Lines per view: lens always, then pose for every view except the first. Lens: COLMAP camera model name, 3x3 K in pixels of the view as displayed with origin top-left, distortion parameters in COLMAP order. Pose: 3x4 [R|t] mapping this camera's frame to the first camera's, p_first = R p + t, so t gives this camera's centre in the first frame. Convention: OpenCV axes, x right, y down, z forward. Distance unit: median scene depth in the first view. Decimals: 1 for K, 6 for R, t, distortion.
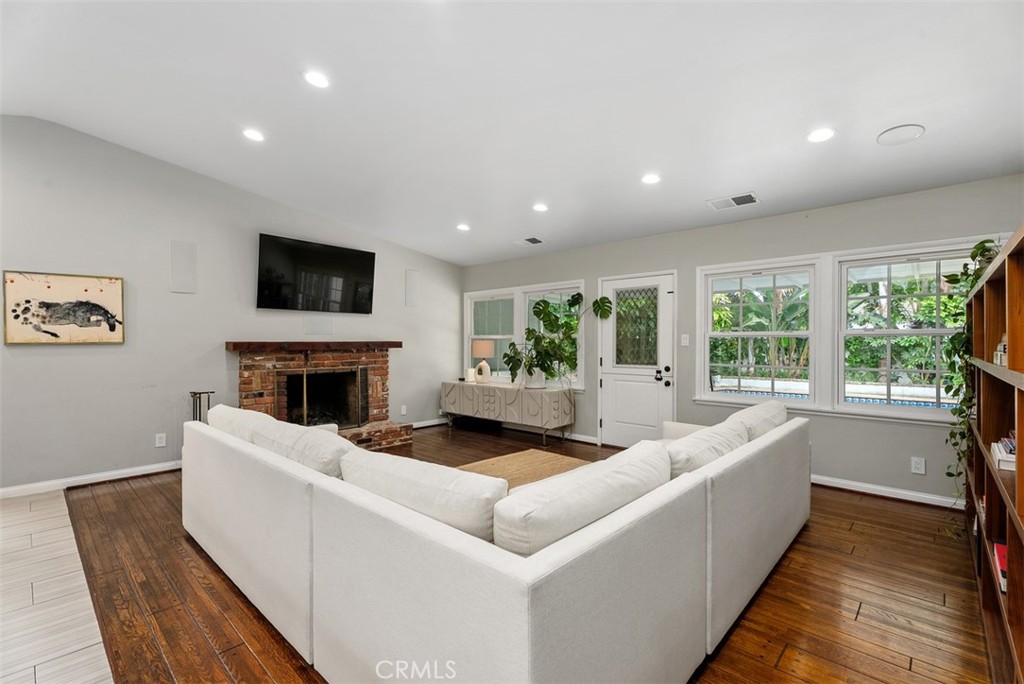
lens RADIAL K [[457.9, 0, 507.1], [0, 457.9, 344.5], [0, 0, 1]] dist [0.002937, -0.001583]
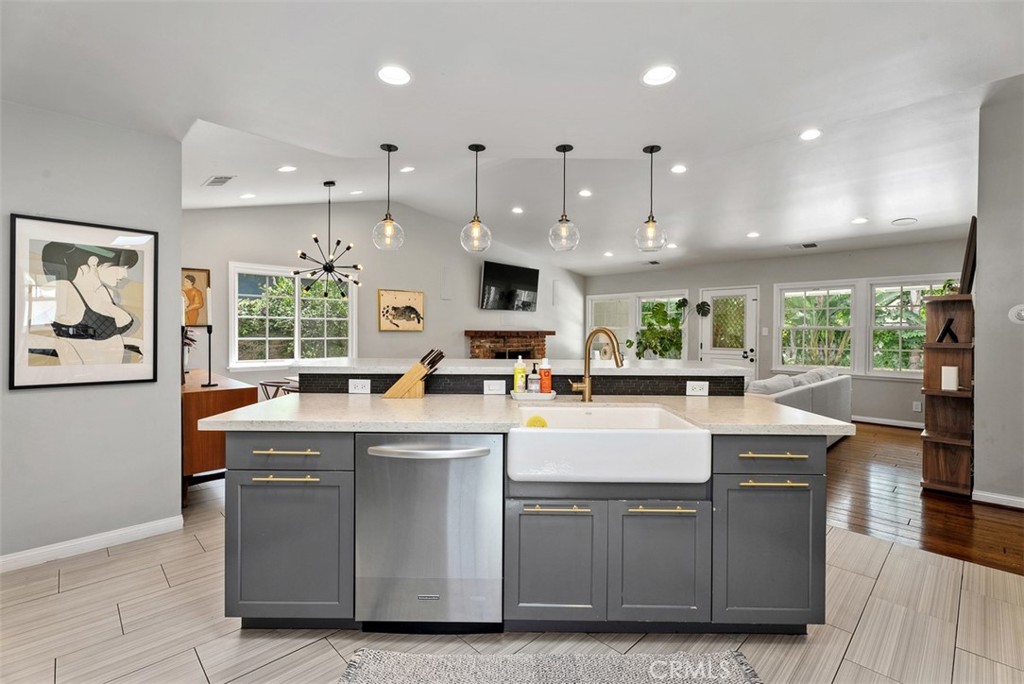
lens RADIAL K [[457.9, 0, 502.9], [0, 457.9, 336.3], [0, 0, 1]] dist [0.002937, -0.001583]
pose [[0.998326, 0.008248, -0.057249, -0.383558], [-0.008052, 0.999961, 0.003660, 0.007686], [0.057277, -0.003193, 0.998353, -0.555850]]
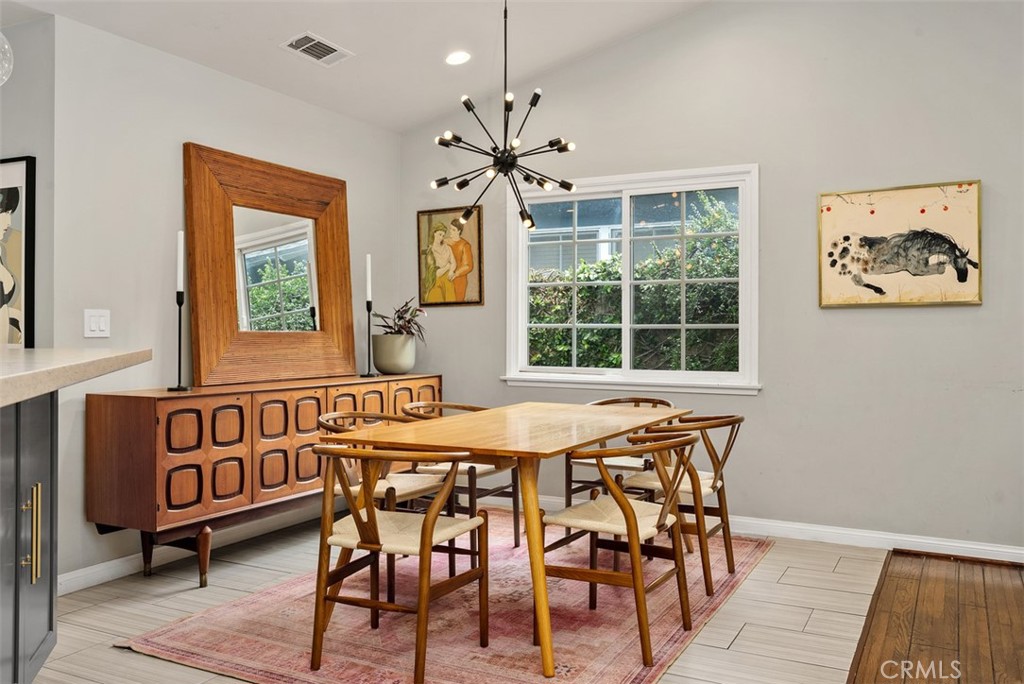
lens RADIAL K [[832.6, 0, 503.0], [0, 832.6, 329.1], [0, 0, 1]] dist [-0.007845, 0.005296]
pose [[0.263123, 0.002233, -0.964760, -0.049512], [-0.011701, 0.999931, -0.000877, 0.028757], [0.964691, 0.011520, 0.263131, 0.185681]]
